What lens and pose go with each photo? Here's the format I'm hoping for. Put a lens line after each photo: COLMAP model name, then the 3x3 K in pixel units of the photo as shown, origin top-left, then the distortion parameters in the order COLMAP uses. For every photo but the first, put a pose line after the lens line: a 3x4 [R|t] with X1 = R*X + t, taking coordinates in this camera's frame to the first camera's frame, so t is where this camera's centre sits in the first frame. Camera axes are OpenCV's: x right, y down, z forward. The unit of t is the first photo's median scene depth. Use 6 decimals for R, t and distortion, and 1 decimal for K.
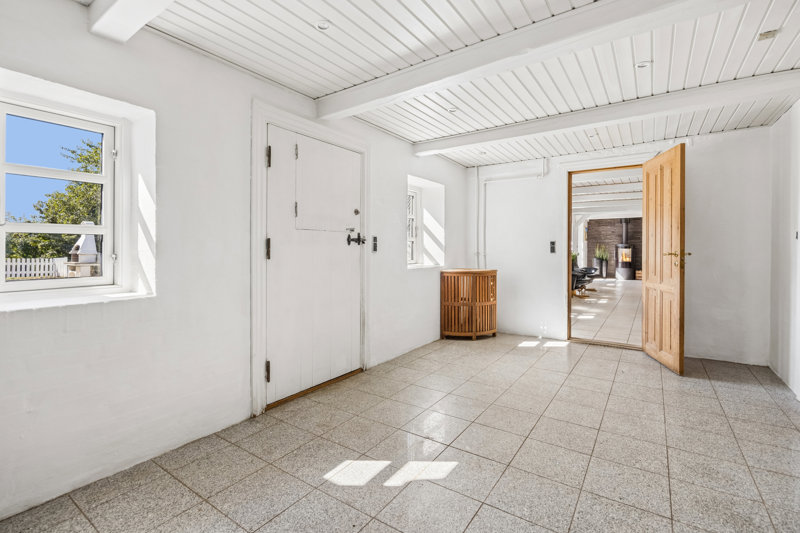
lens RADIAL K [[354.4, 0, 407.4], [0, 354.4, 256.7], [0, 0, 1]] dist [-0.000601, 0.000240]
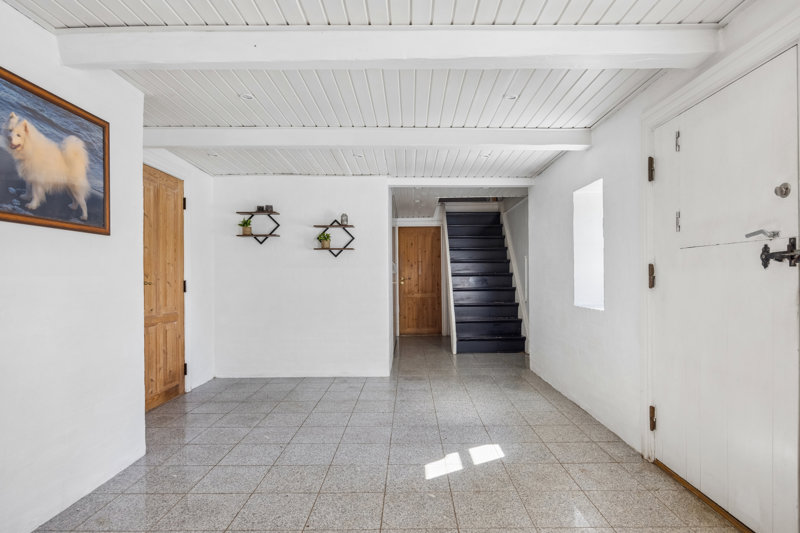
lens RADIAL K [[459.1, 0, 401.6], [0, 459.1, 269.4], [0, 0, 1]] dist [-0.001167, -0.000353]
pose [[-0.833096, -0.006865, -0.553085, 0.905818], [-0.013451, 0.999879, 0.007850, -0.044562], [0.552964, 0.013980, -0.833088, 1.965590]]
